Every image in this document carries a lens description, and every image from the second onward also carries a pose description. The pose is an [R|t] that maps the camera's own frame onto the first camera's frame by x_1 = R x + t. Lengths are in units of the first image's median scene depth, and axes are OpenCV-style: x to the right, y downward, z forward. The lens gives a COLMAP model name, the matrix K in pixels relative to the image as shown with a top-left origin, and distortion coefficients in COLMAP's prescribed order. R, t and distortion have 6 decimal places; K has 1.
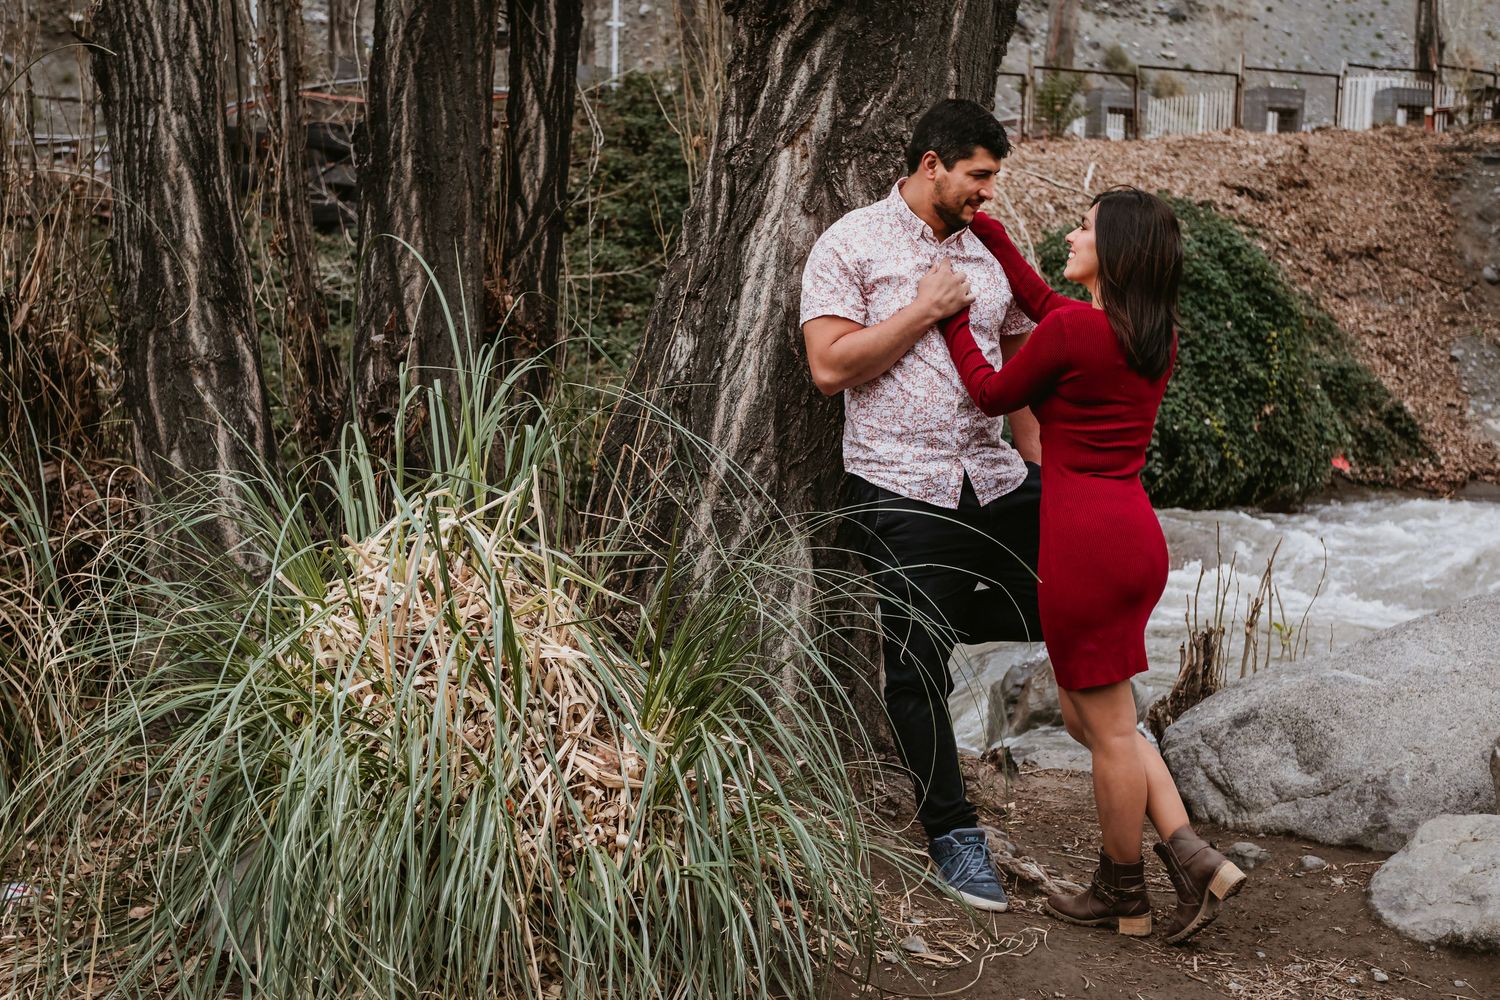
lens RADIAL K [[1603.6, 0, 750.0], [0, 1603.6, 500.0], [0, 0, 1]] dist [-0.002649, -0.003859]
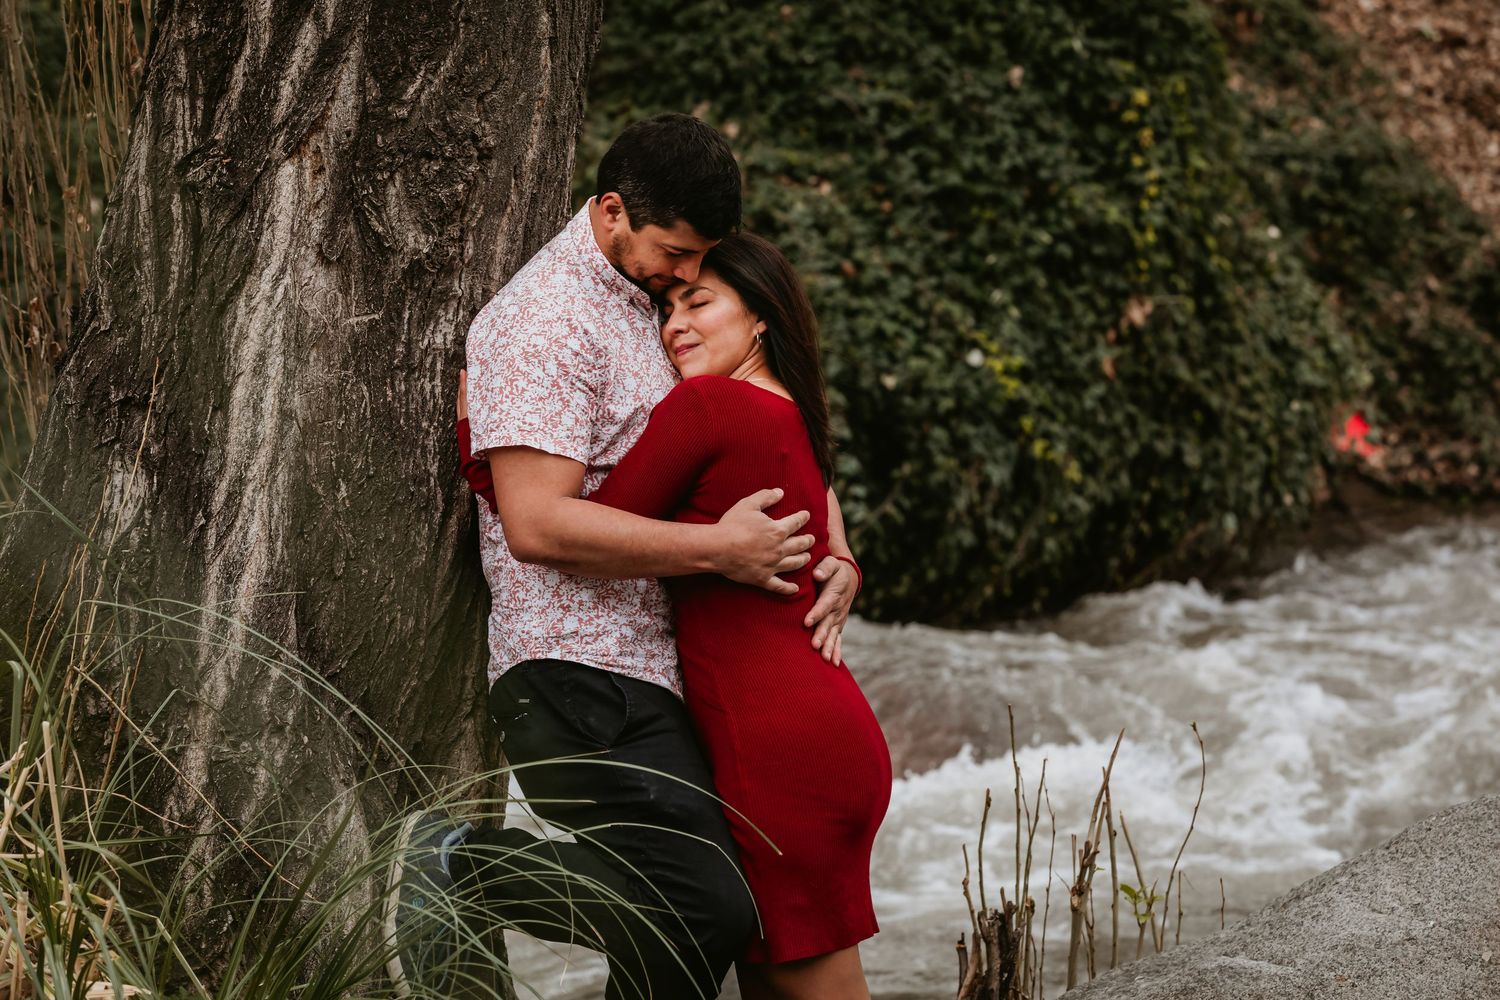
lens RADIAL K [[6184.5, 0, 750.0], [0, 6184.5, 500.0], [0, 0, 1]] dist [-0.105859, -2.839531]
pose [[0.969577, -0.060383, 0.237223, -0.364365], [0.062990, 0.998008, -0.003417, -0.069744], [-0.236544, 0.018255, 0.971449, -1.292677]]
